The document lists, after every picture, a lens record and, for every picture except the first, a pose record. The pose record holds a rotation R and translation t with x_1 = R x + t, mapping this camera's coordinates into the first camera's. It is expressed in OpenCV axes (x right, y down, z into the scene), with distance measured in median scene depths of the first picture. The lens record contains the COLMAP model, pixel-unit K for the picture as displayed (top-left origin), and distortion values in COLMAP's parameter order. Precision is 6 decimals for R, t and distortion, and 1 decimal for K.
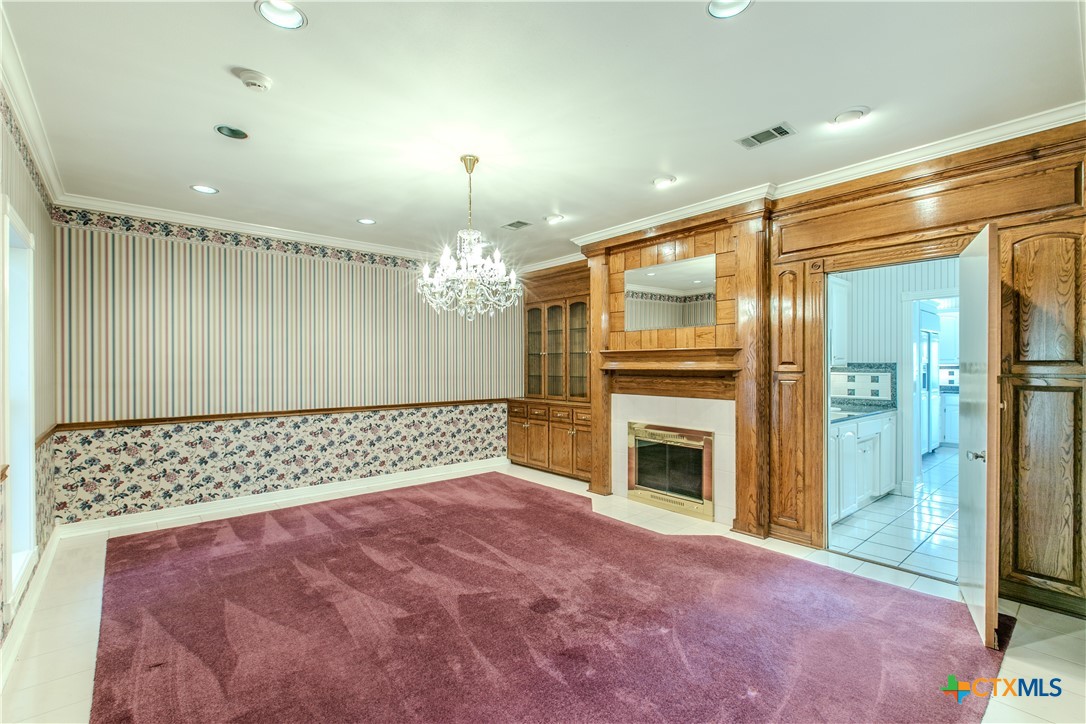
lens RADIAL K [[485.1, 0, 540.4], [0, 485.1, 369.4], [0, 0, 1]] dist [-0.017820, 0.003977]
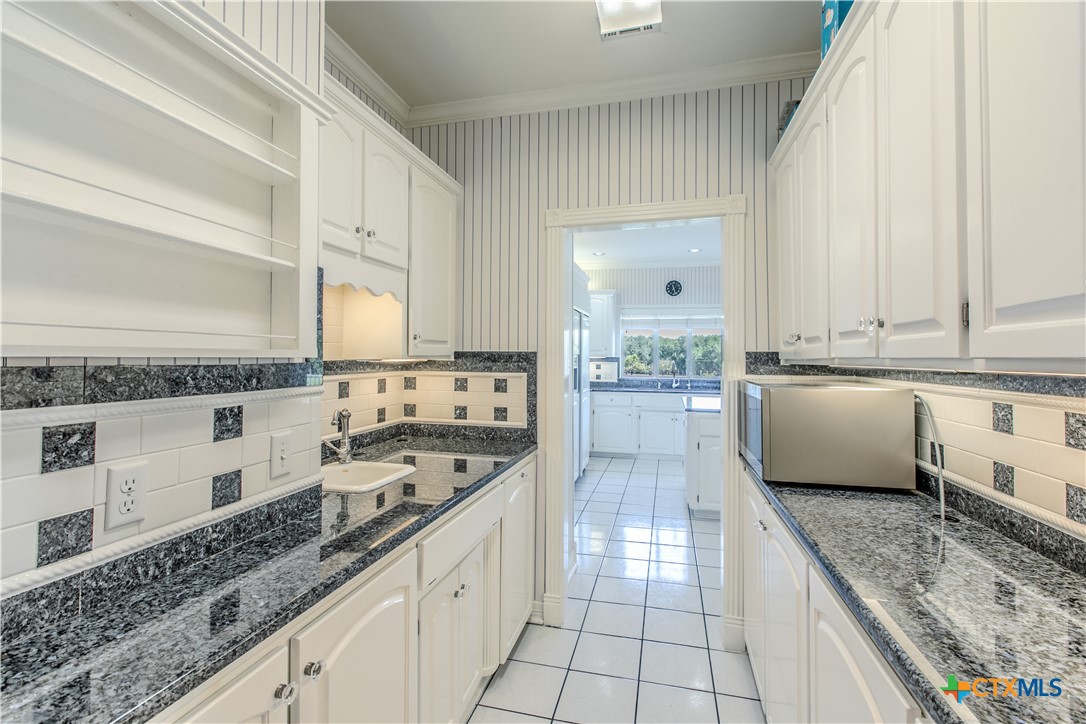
lens RADIAL K [[485.1, 0, 542.1], [0, 485.1, 356.7], [0, 0, 1]] dist [-0.017820, 0.003977]
pose [[0.814936, 0.007298, 0.579505, 0.386651], [-0.003906, 0.999967, -0.007100, -0.004903], [-0.579538, 0.003522, 0.814938, 0.501156]]
